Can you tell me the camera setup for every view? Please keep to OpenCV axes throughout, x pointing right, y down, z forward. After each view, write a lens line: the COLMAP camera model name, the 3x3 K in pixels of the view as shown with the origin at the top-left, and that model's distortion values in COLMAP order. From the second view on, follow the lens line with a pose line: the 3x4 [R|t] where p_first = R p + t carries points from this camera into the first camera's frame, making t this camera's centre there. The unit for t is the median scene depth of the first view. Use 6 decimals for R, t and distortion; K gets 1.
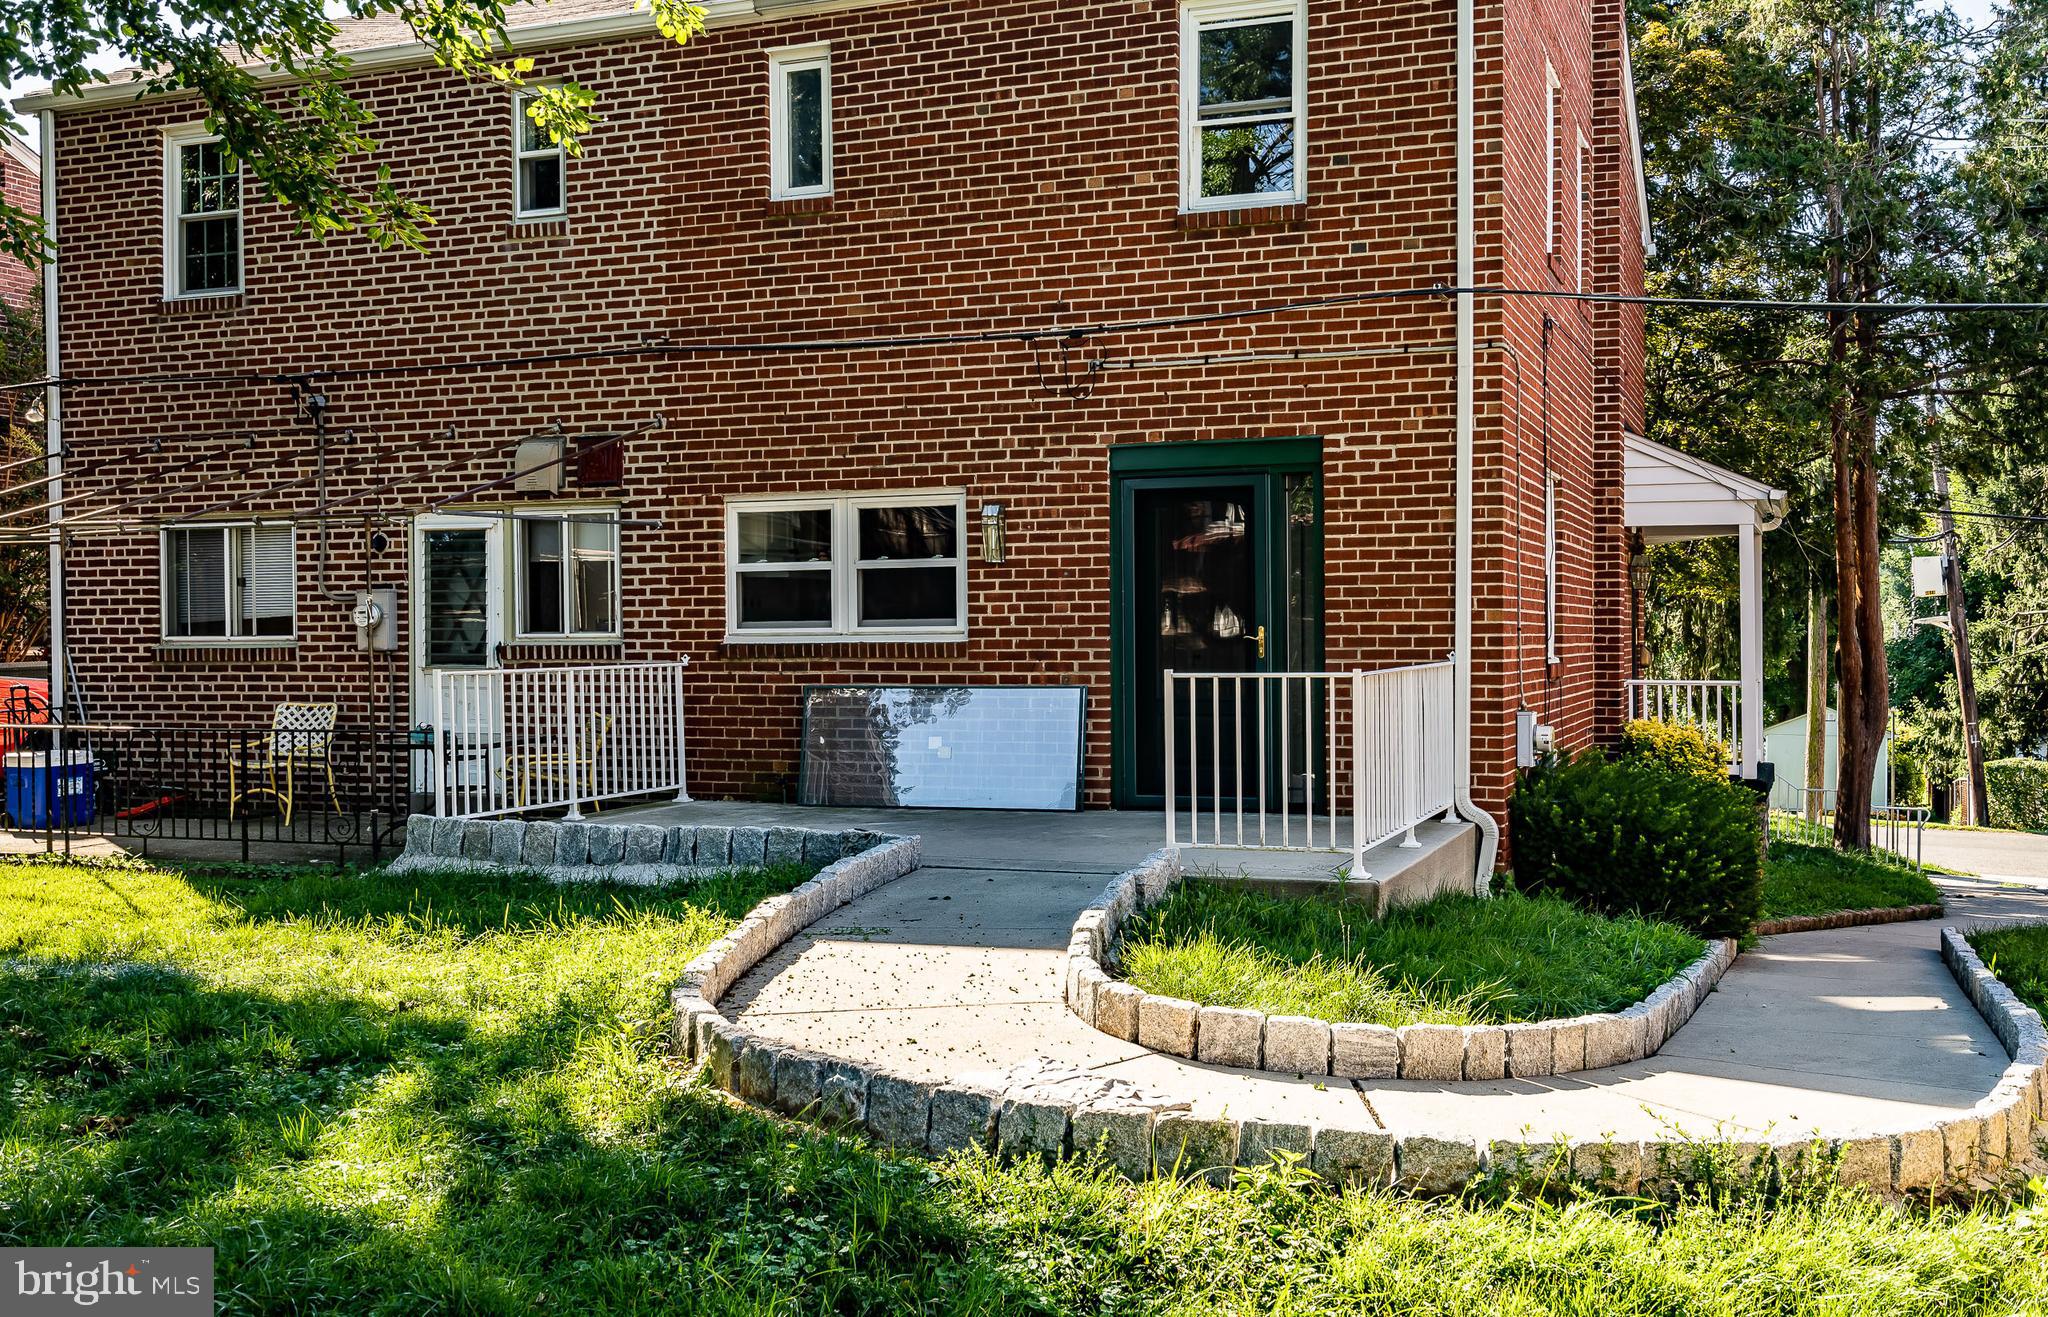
lens RADIAL K [[2095.9, 0, 1034.6], [0, 2095.9, 663.2], [0, 0, 1]] dist [0.009566, 0.000000]
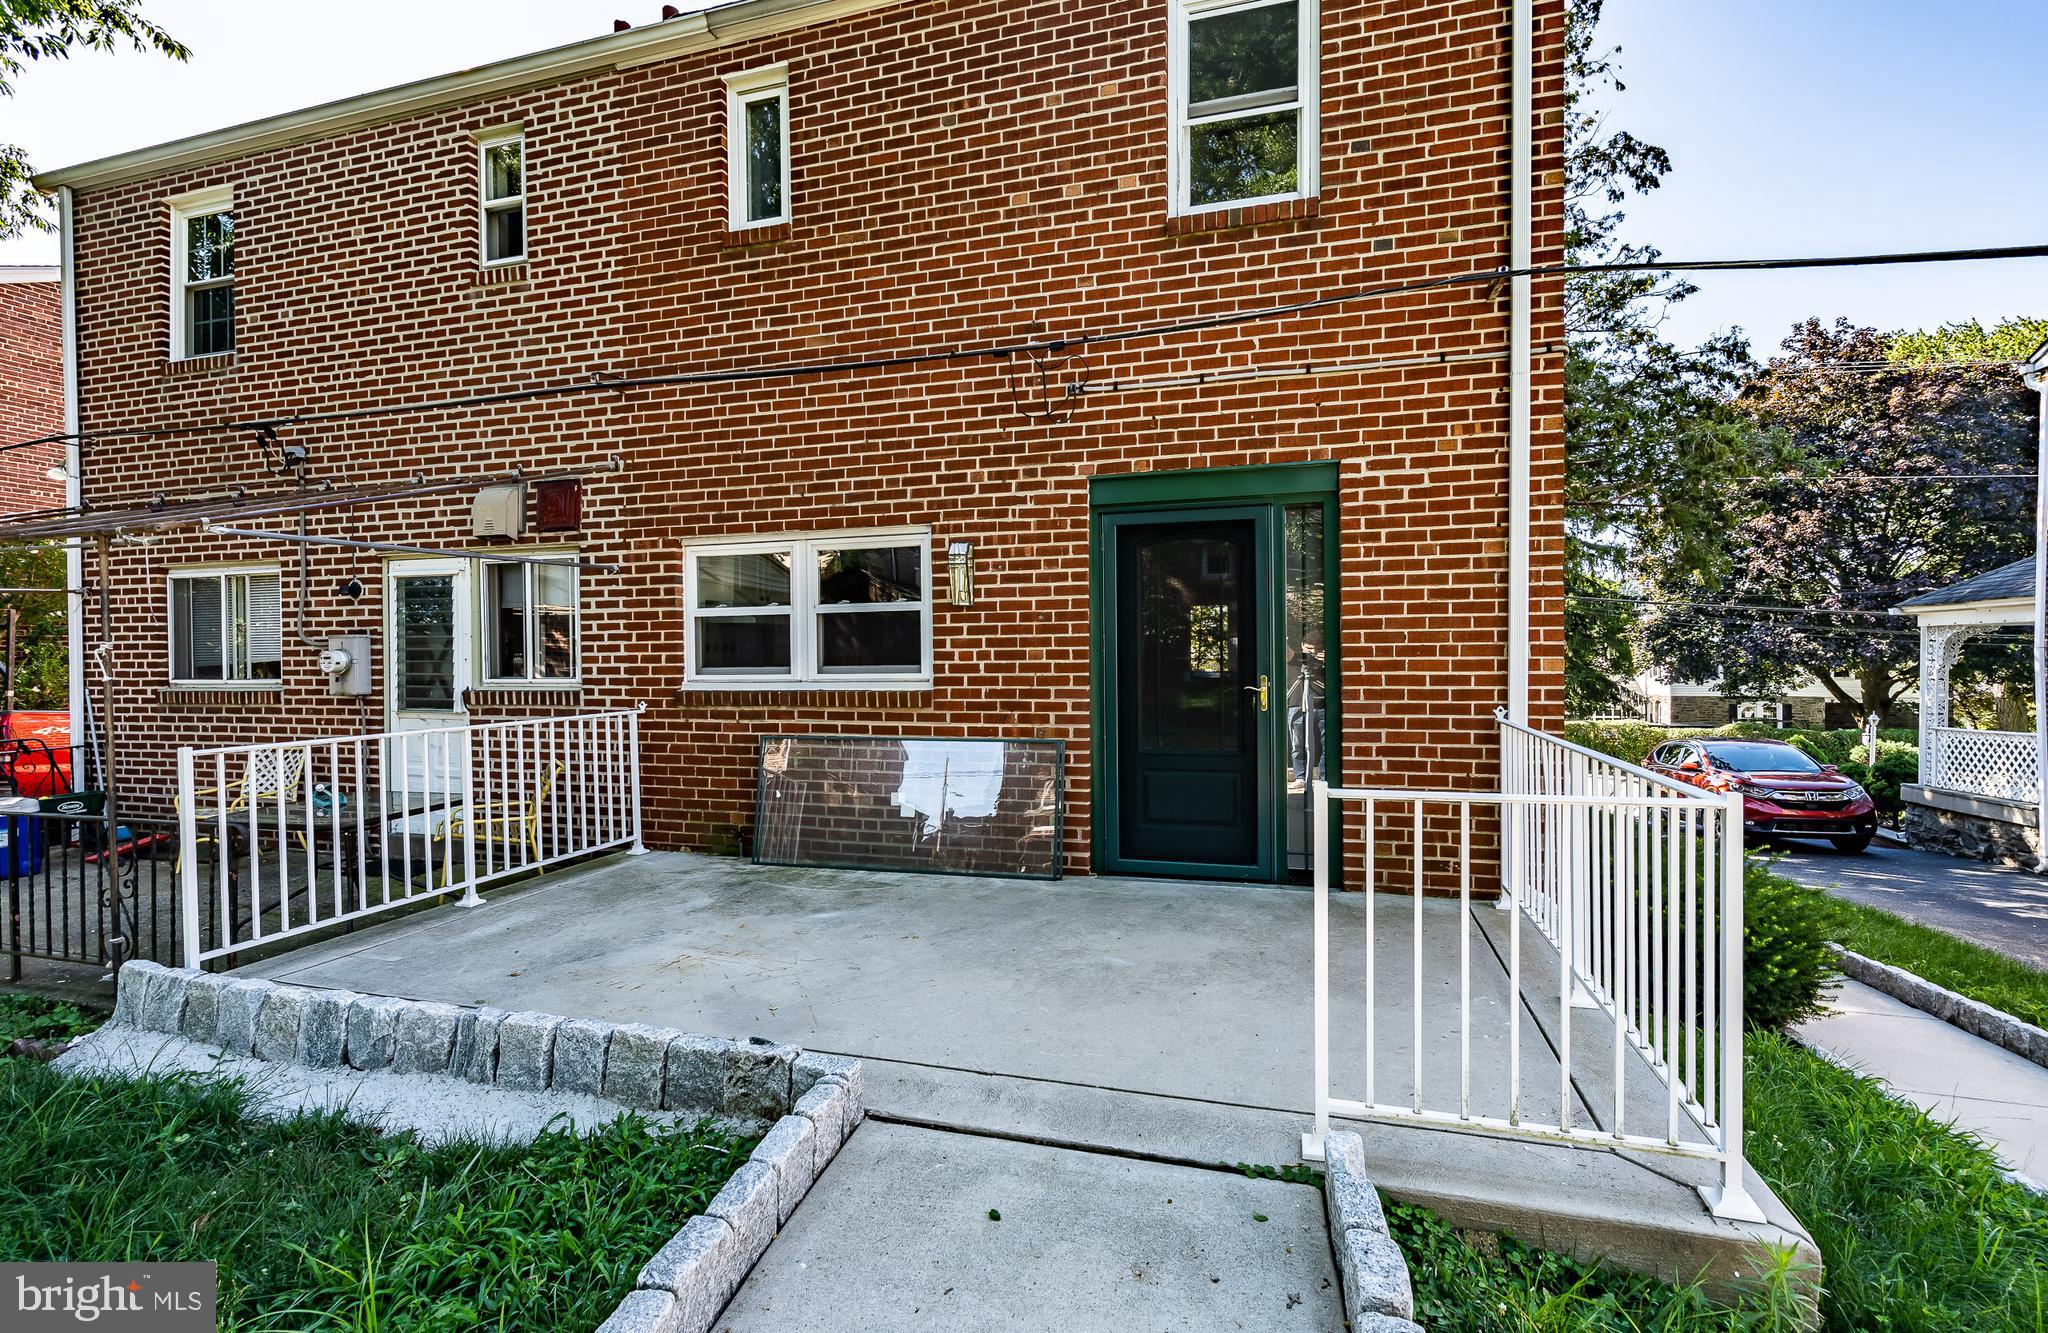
lens RADIAL K [[949.9, 0, 1027.4], [0, 949.9, 650.5], [0, 0, 1]] dist [-0.004172, 0.000192]
pose [[0.997035, -0.001656, 0.076933, -0.022351], [0.003119, 0.999817, -0.018892, -0.019707], [-0.076888, 0.019076, 0.996857, 0.567118]]
